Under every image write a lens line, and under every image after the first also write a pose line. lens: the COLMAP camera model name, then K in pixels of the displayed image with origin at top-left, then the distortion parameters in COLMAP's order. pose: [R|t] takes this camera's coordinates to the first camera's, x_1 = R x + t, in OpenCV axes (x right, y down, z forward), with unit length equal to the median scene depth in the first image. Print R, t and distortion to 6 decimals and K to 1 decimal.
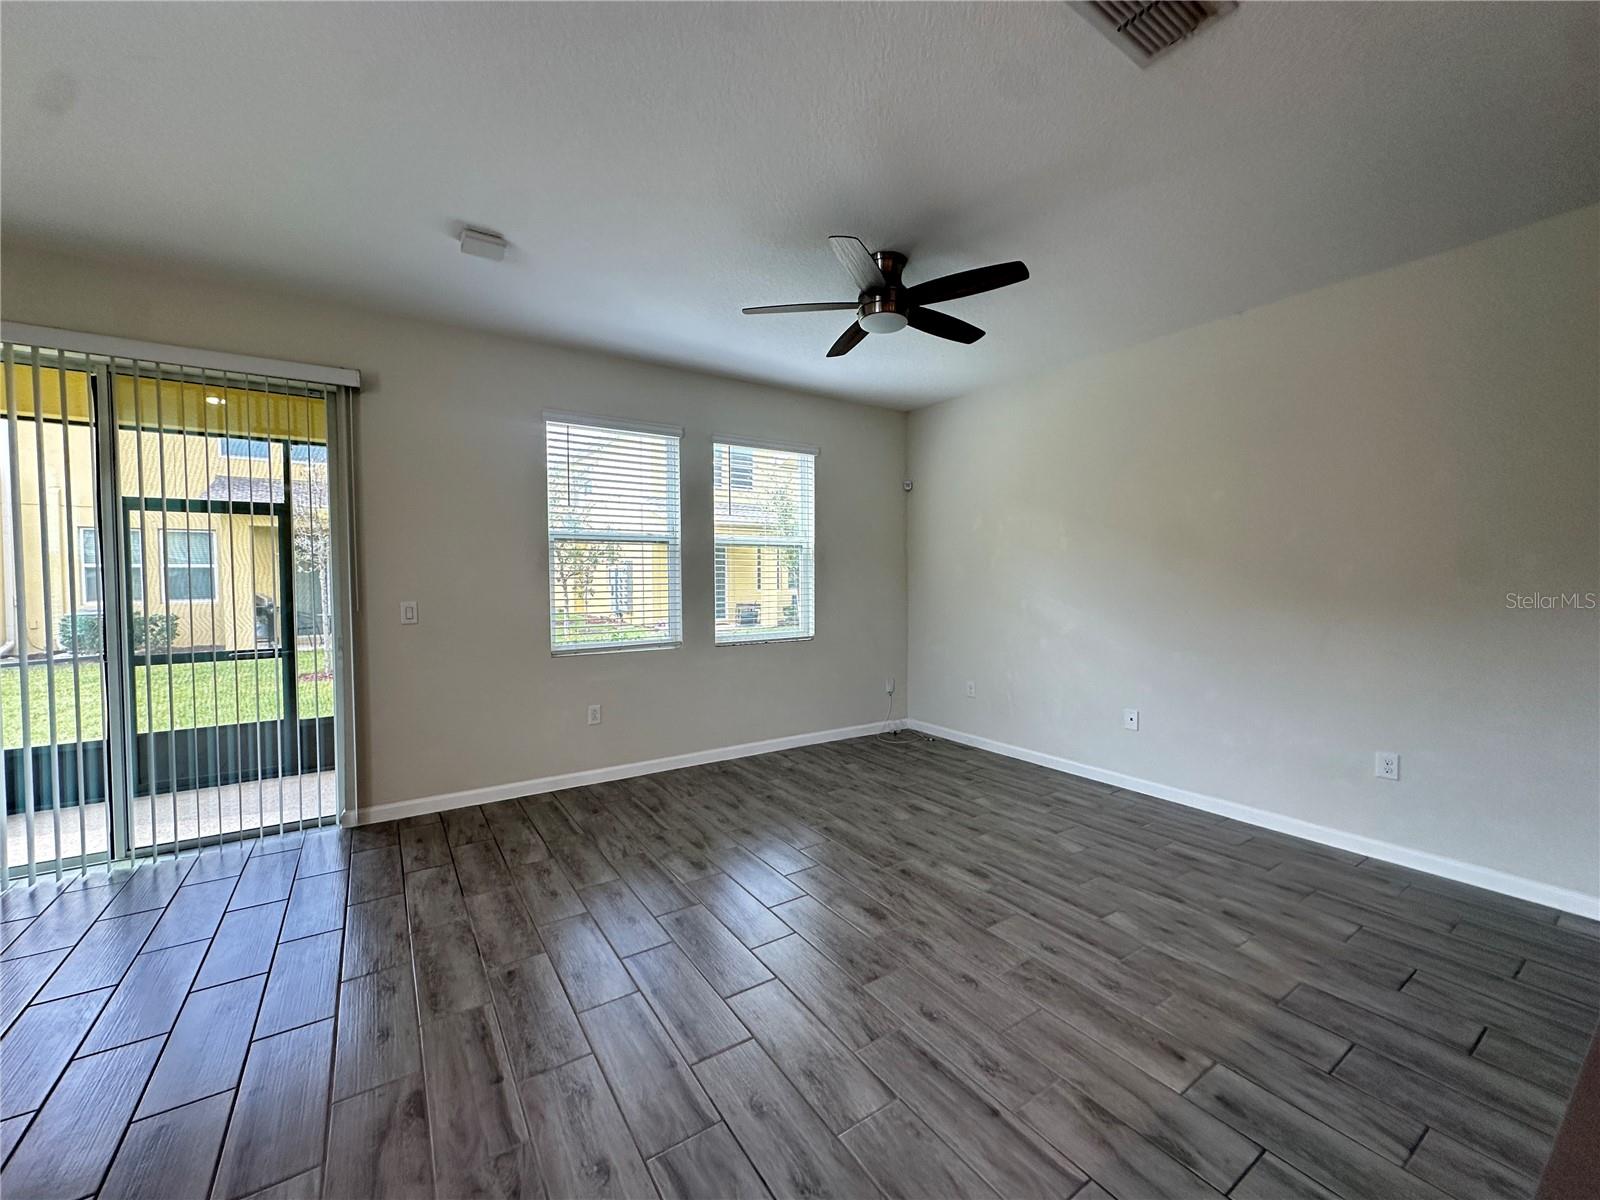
lens RADIAL K [[638.6, 0, 796.2], [0, 638.6, 593.9], [0, 0, 1]] dist [-0.002135, -0.000006]
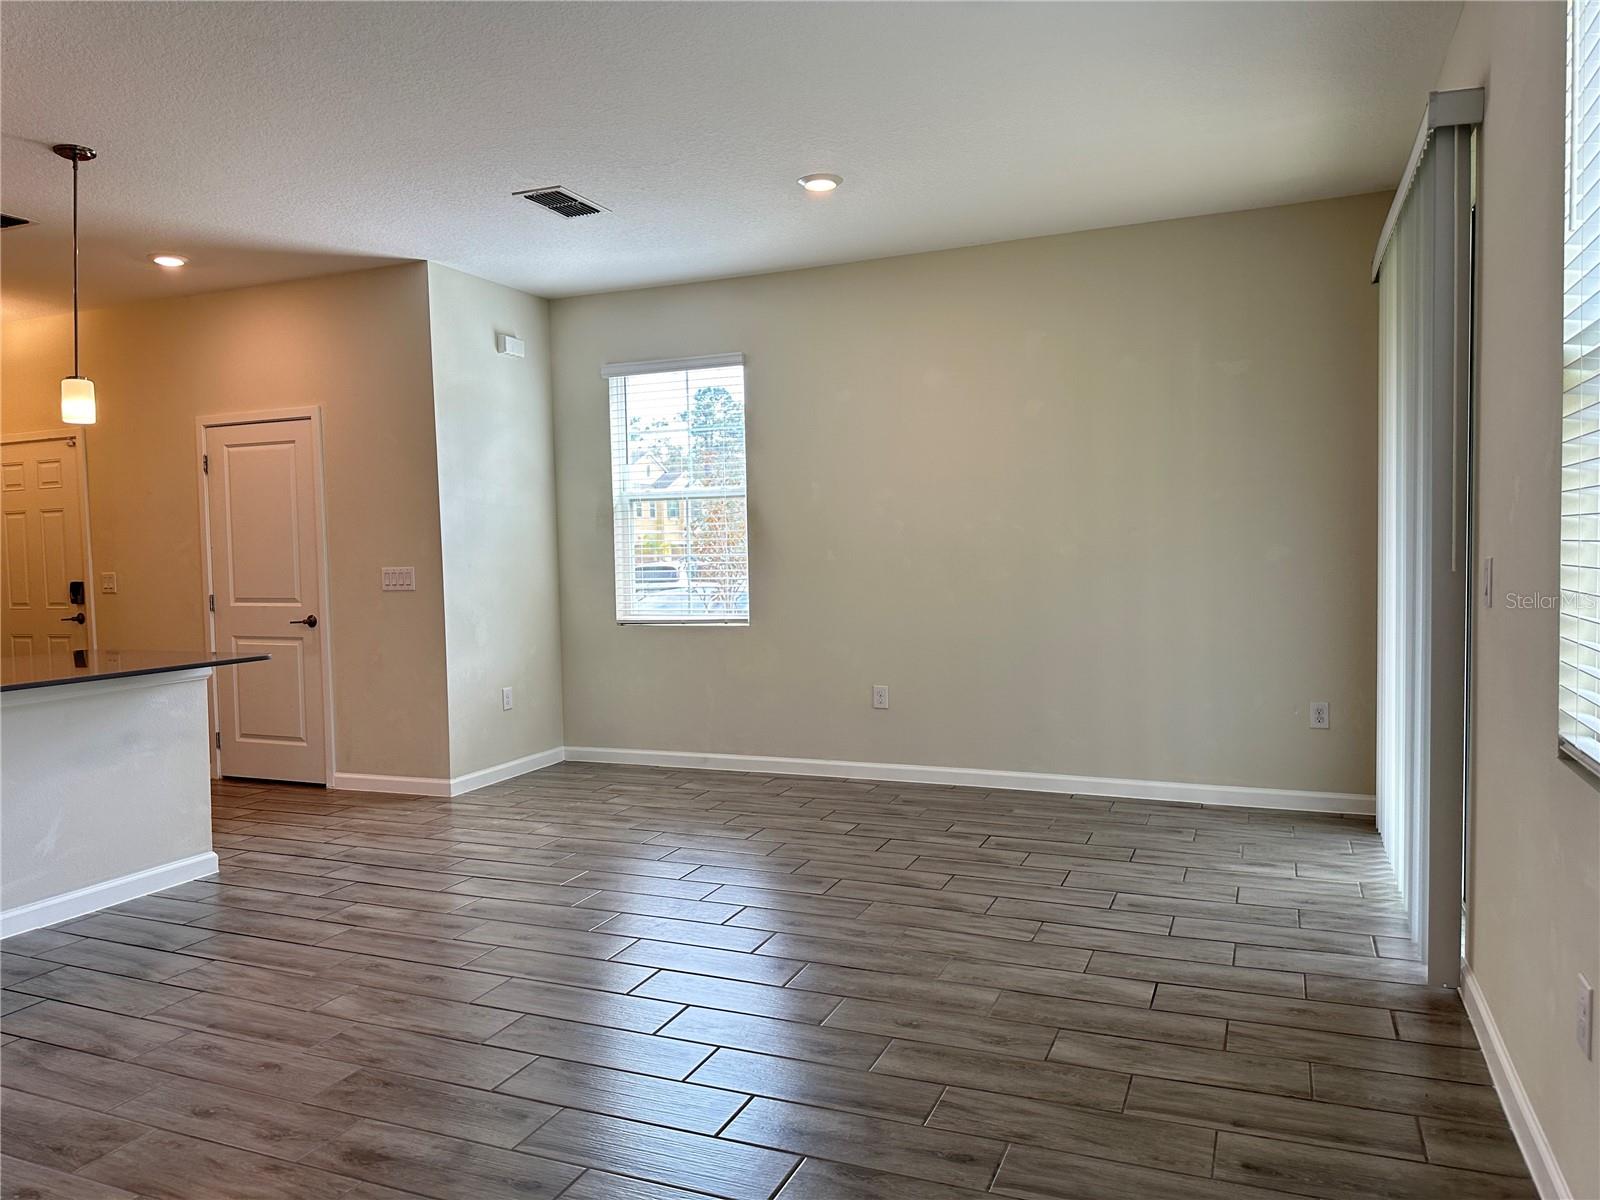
lens RADIAL K [[1128.7, 0, 794.6], [0, 1128.7, 603.5], [0, 0, 1]] dist [0.074568, -0.093011]
pose [[-0.834557, 0.048949, -0.548743, 0.264027], [0.010370, 0.997264, 0.073186, -0.019983], [0.550825, 0.055388, -0.832781, 1.593094]]
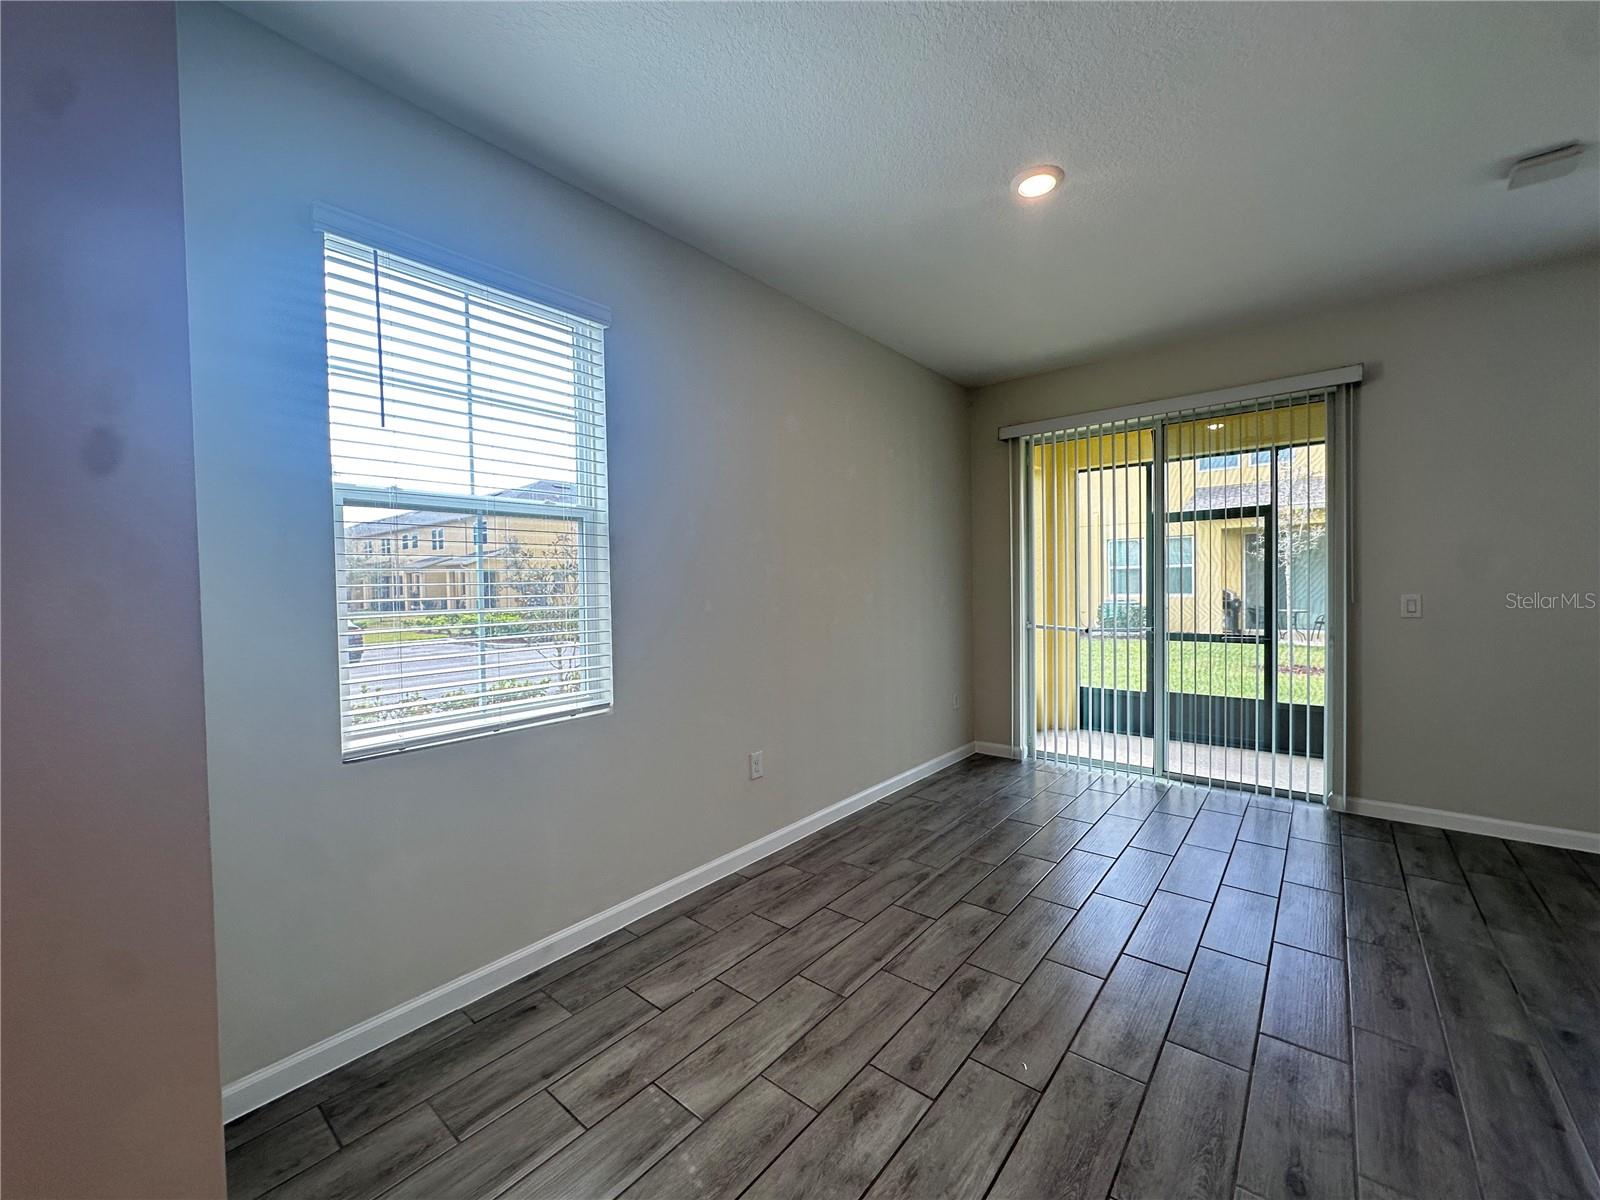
lens RADIAL K [[639.9, 0, 800.0], [0, 639.9, 600.0], [0, 0, 1]] dist [-0.014068, 0.002876]
pose [[0.288381, 0.022555, -0.957250, 0.026692], [-0.010674, 0.999736, 0.020340, 0.013126], [0.957456, 0.004352, 0.288546, -0.142380]]
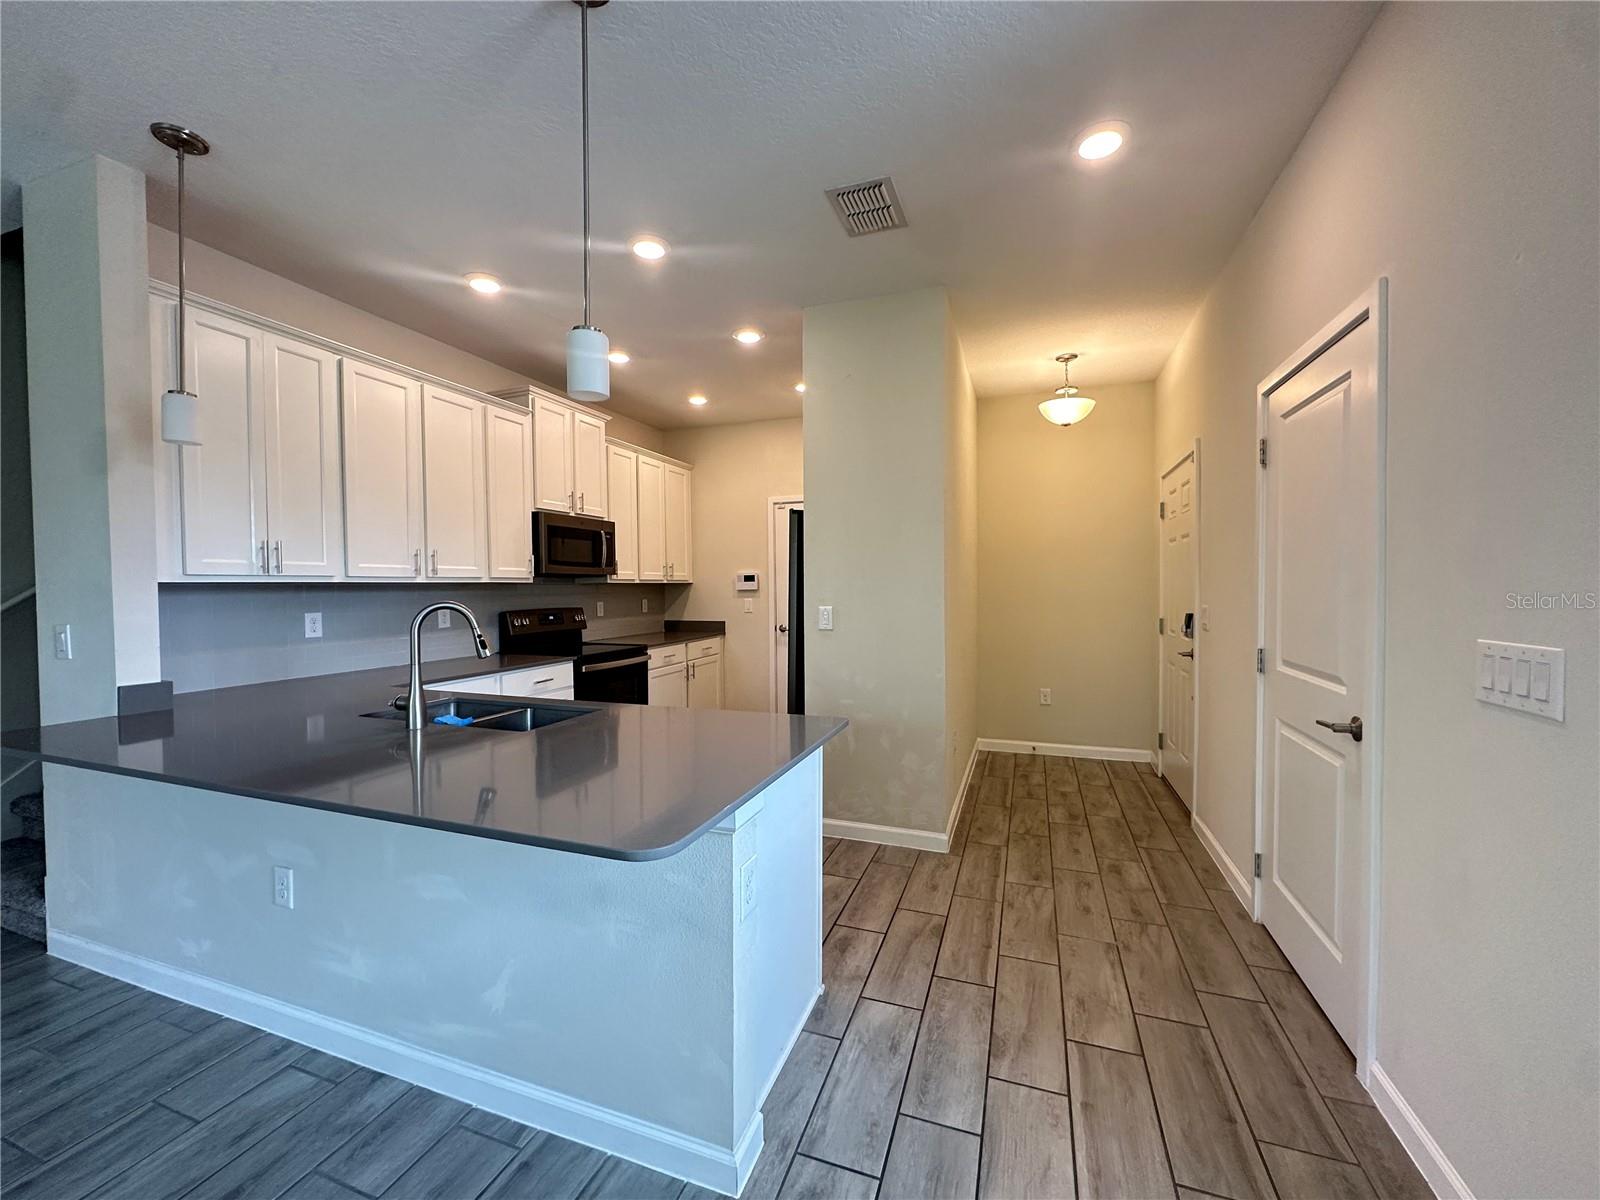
lens RADIAL K [[638.6, 0, 796.2], [0, 638.6, 593.9], [0, 0, 1]] dist [-0.002135, -0.000006]
pose [[-0.595811, -0.006172, 0.803101, -0.279940], [0.028644, 0.999171, 0.028929, 0.001270], [-0.802614, 0.040241, -0.595140, 0.180922]]
